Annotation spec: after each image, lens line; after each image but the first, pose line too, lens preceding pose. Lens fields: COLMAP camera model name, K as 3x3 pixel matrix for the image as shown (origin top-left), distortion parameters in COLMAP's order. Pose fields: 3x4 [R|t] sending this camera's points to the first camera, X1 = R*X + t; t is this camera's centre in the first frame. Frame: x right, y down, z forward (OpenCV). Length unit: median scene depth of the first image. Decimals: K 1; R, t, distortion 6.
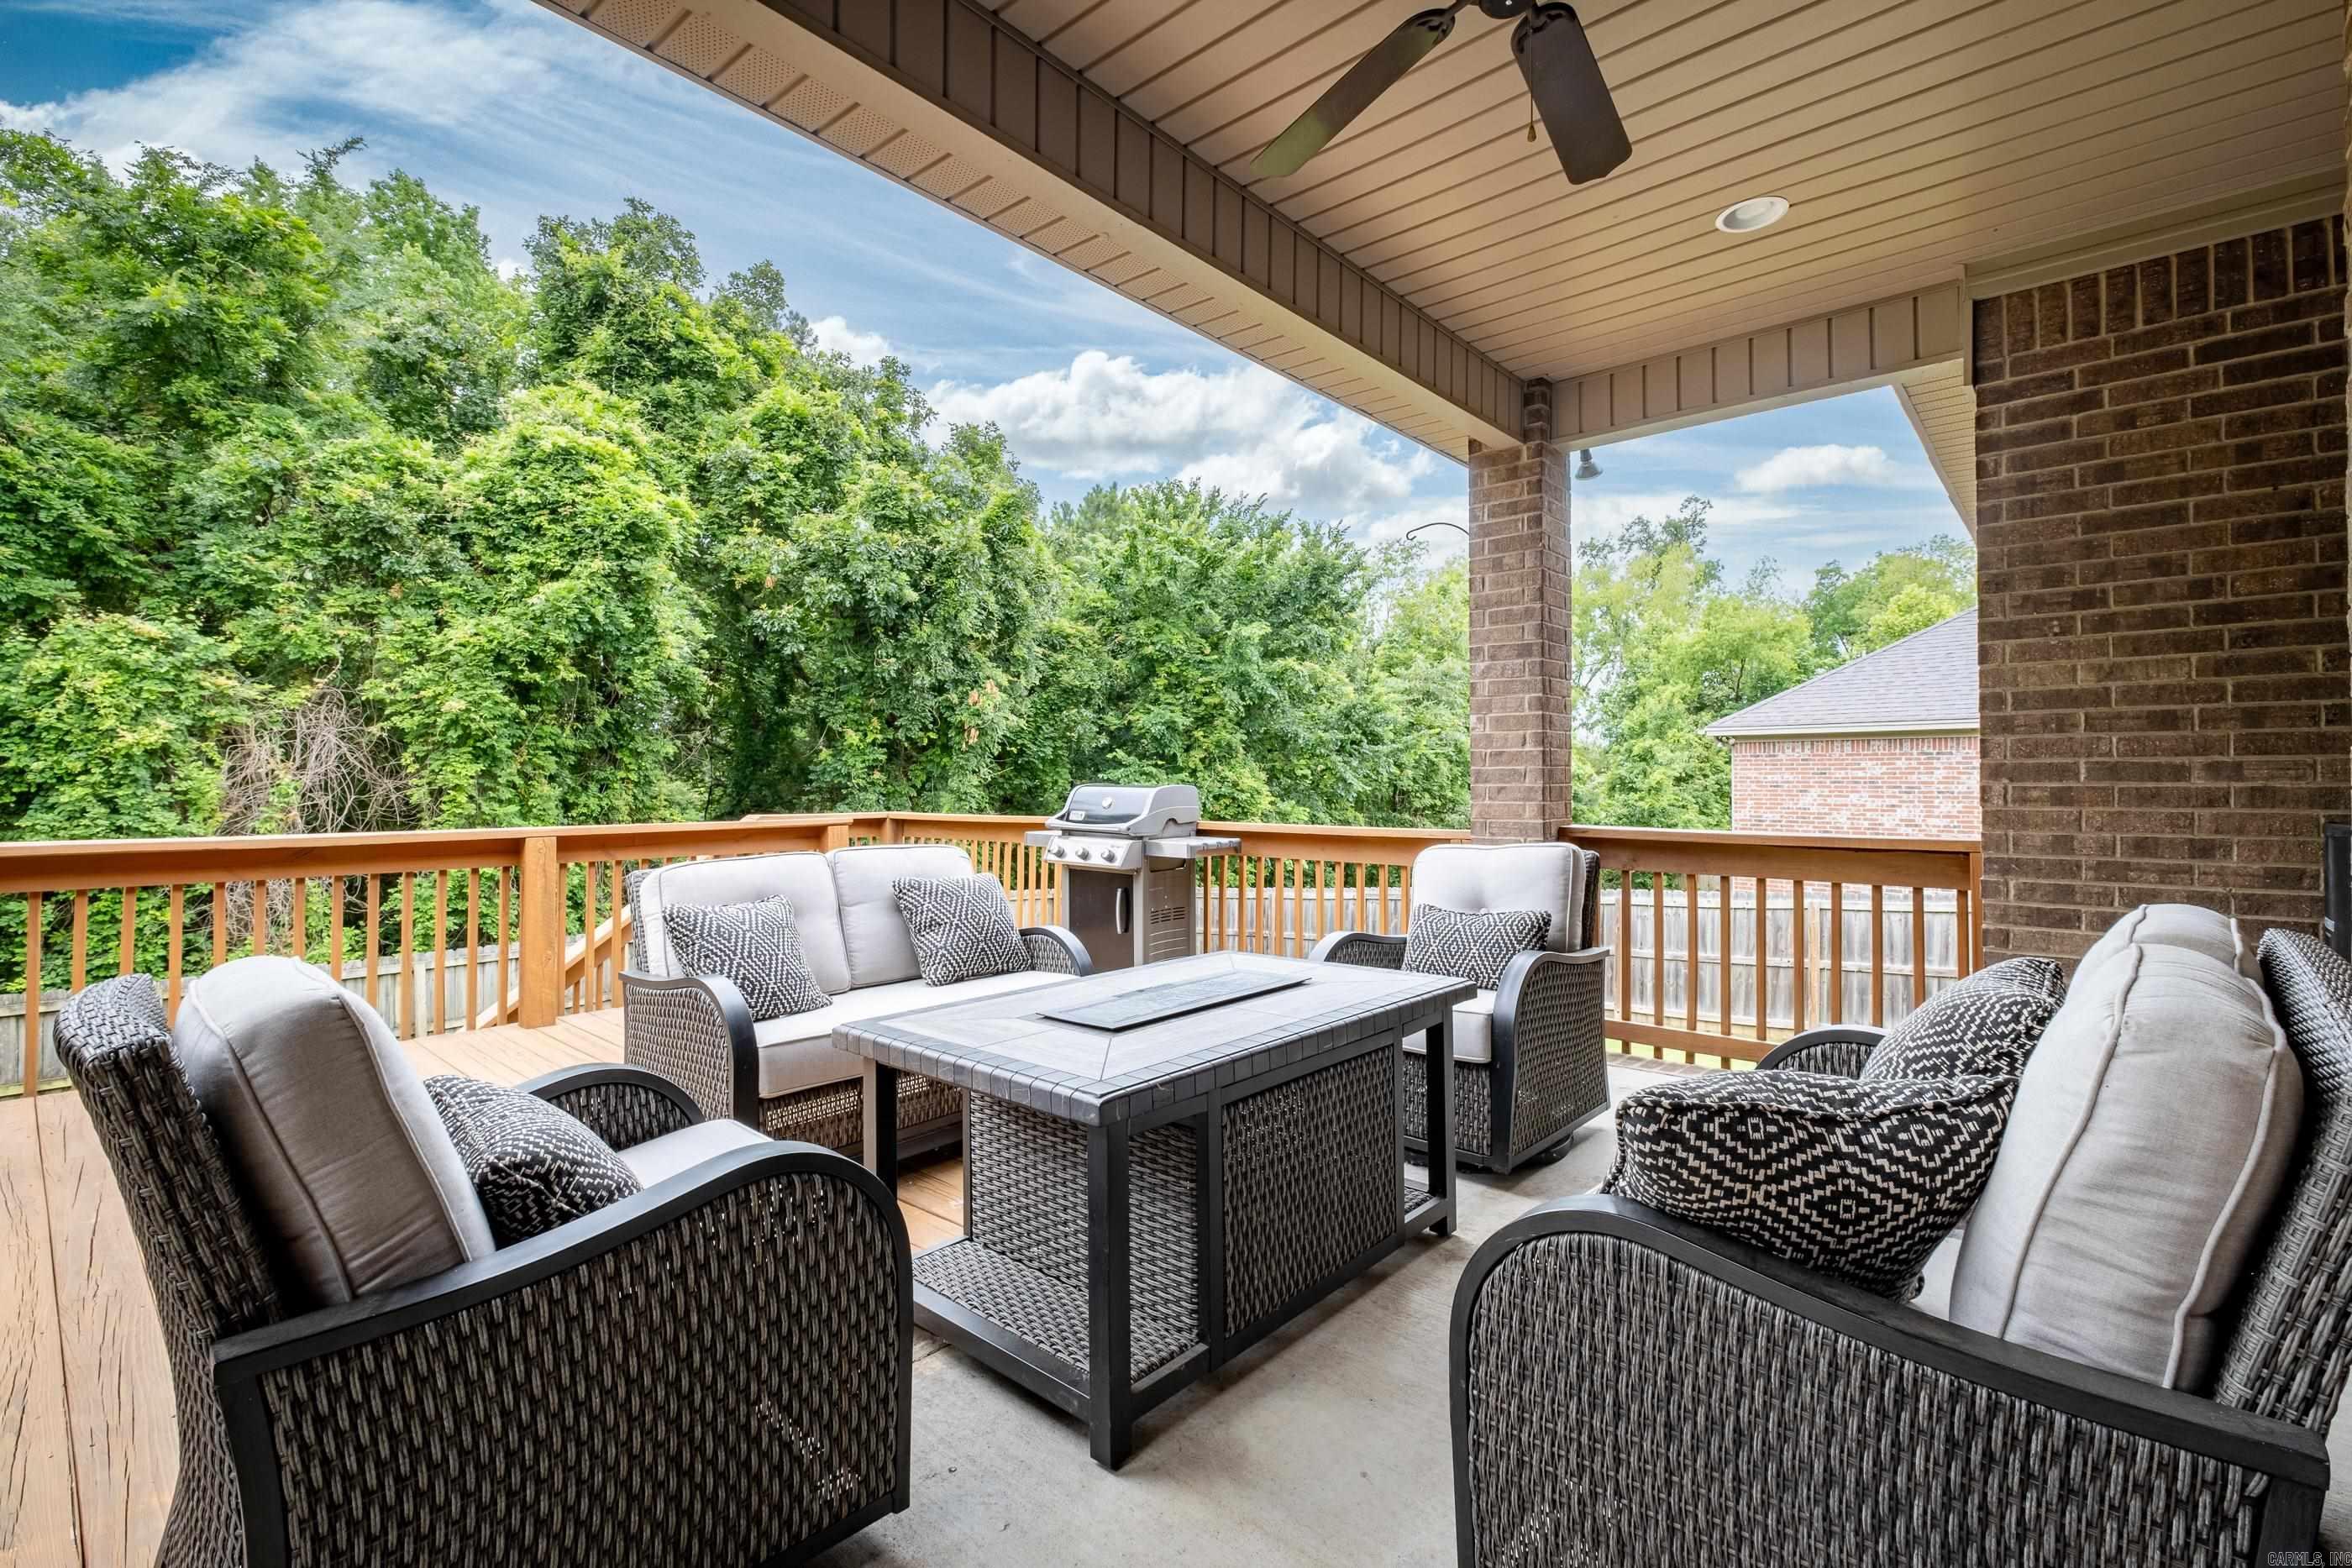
lens RADIAL K [[1041.7, 0, 1189.6], [0, 1041.7, 777.9], [0, 0, 1]] dist [-0.000796, -0.000635]
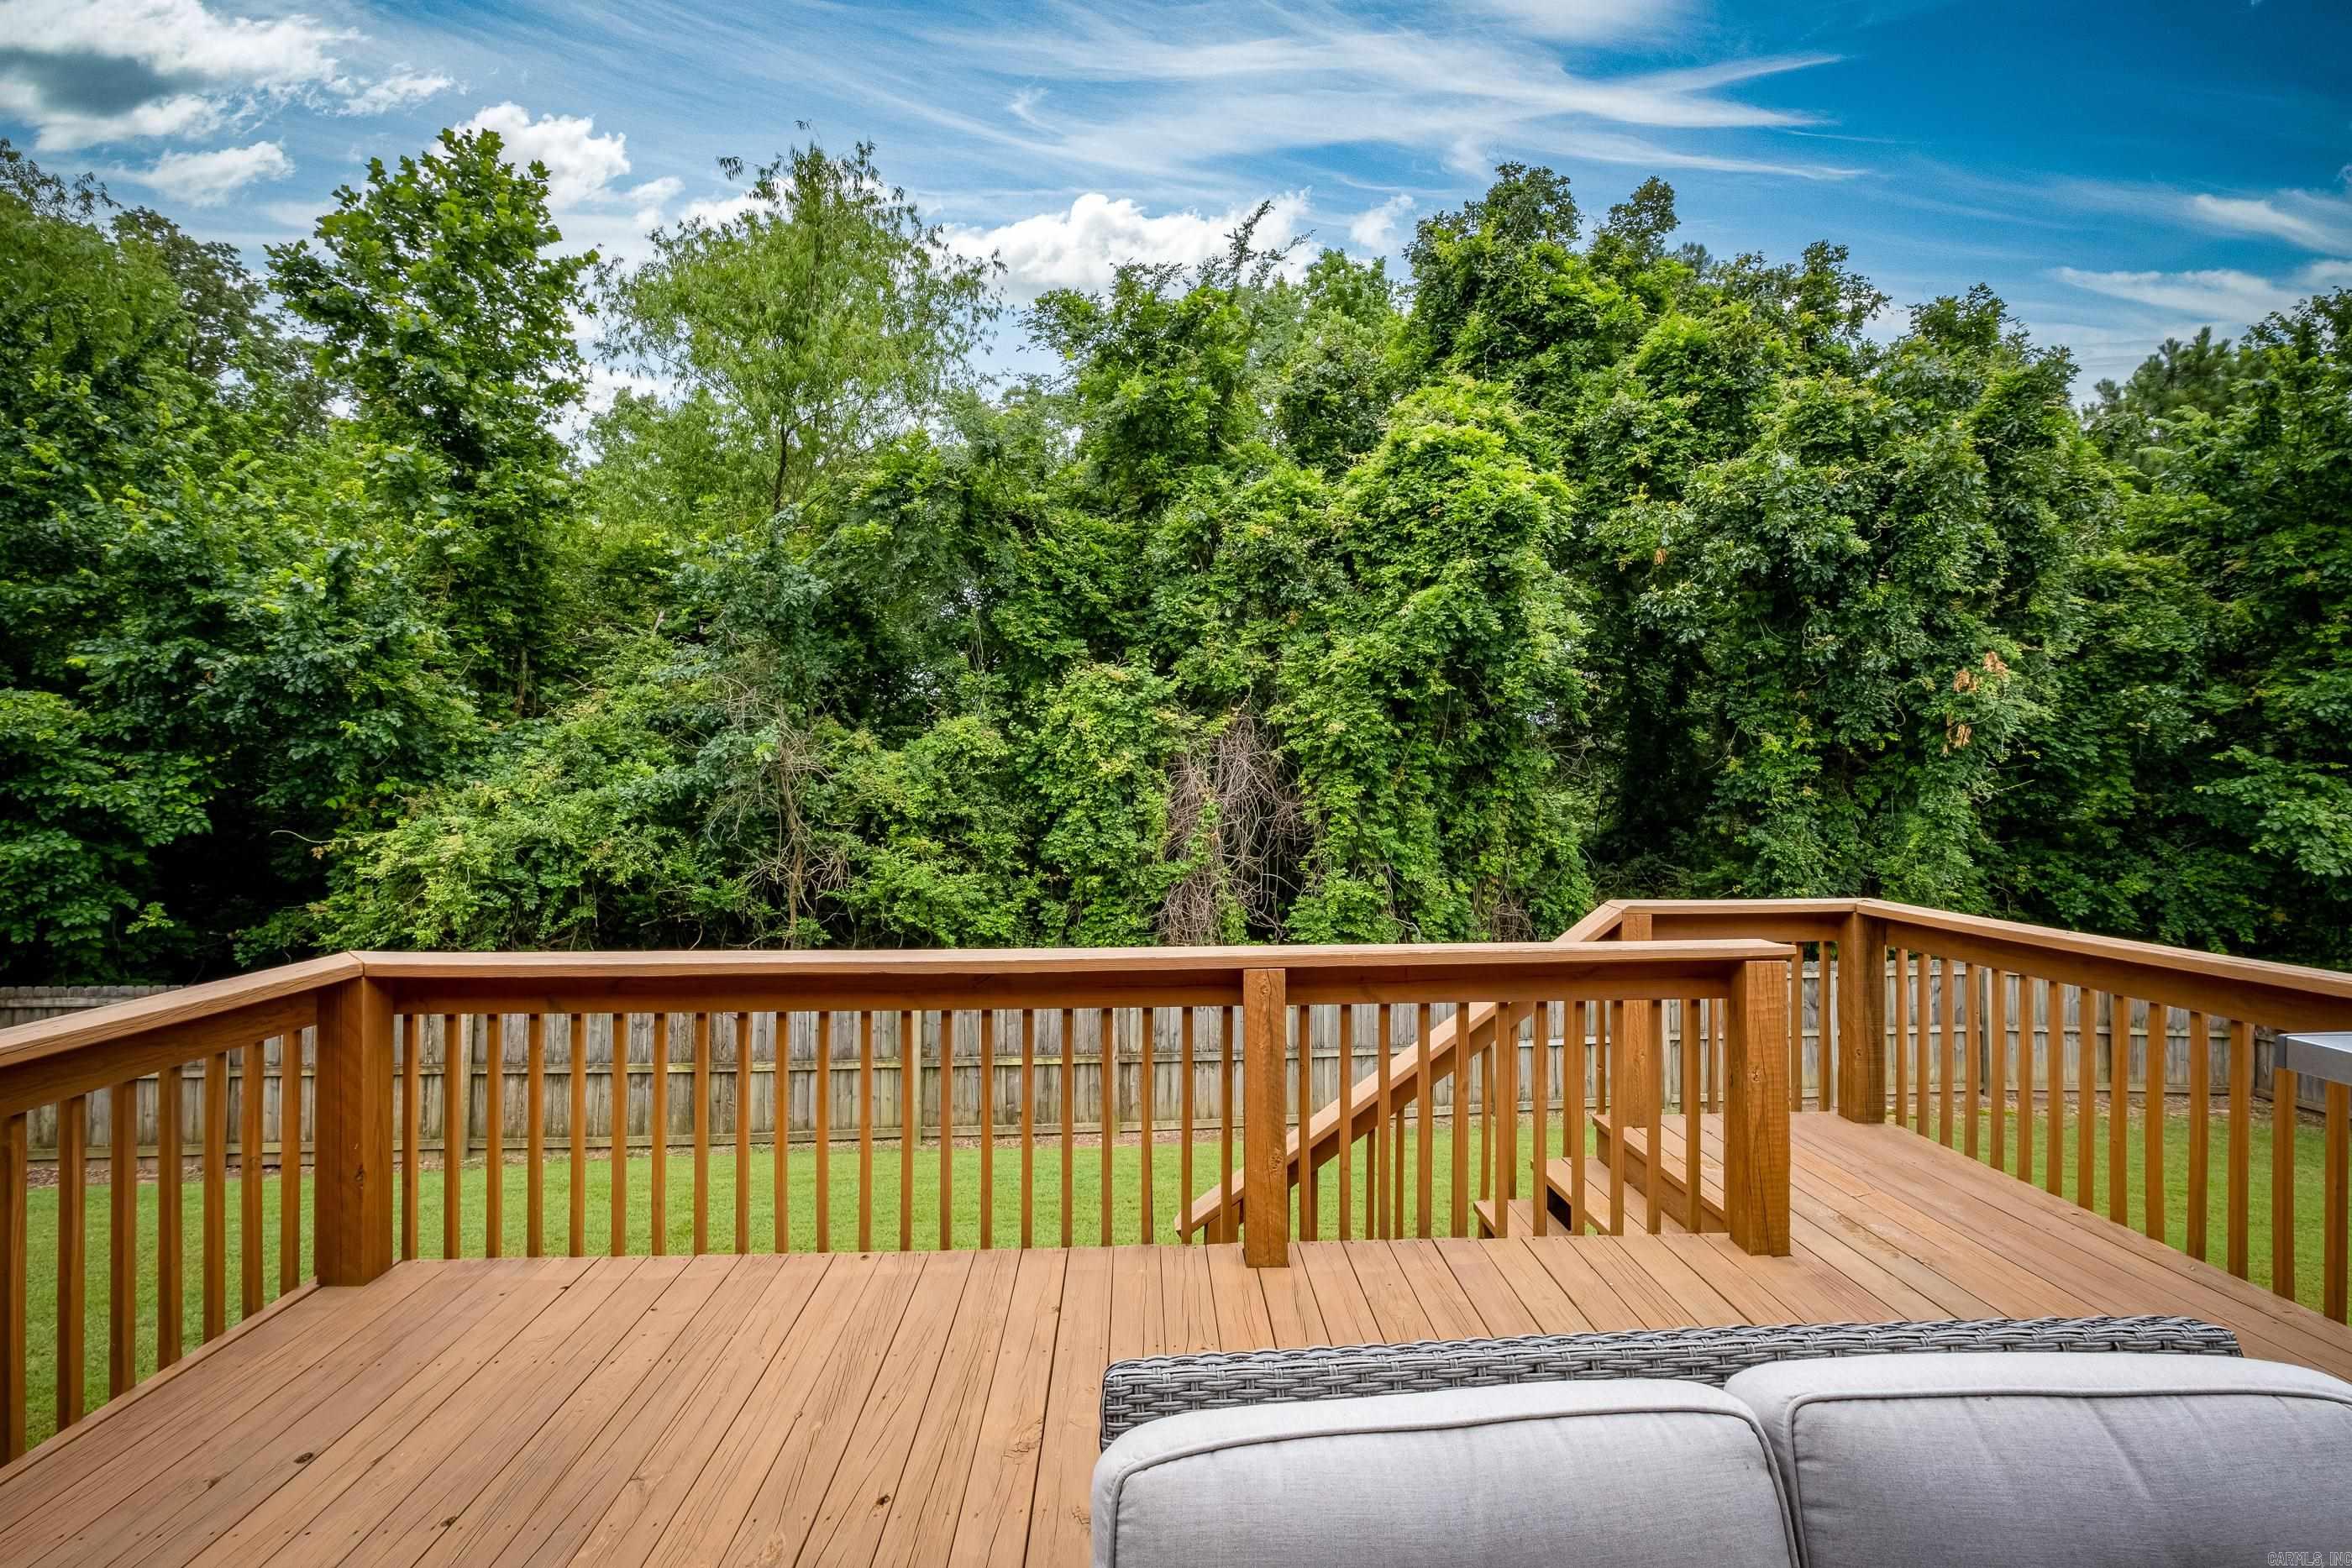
lens RADIAL K [[1088.0, 0, 1172.7], [0, 1088.0, 770.0], [0, 0, 1]] dist [-0.002546, -0.000088]
pose [[0.687498, -0.011976, -0.726087, -0.048698], [0.007092, 0.999927, -0.009778, -0.015588], [0.726151, 0.001573, 0.687533, 0.136497]]
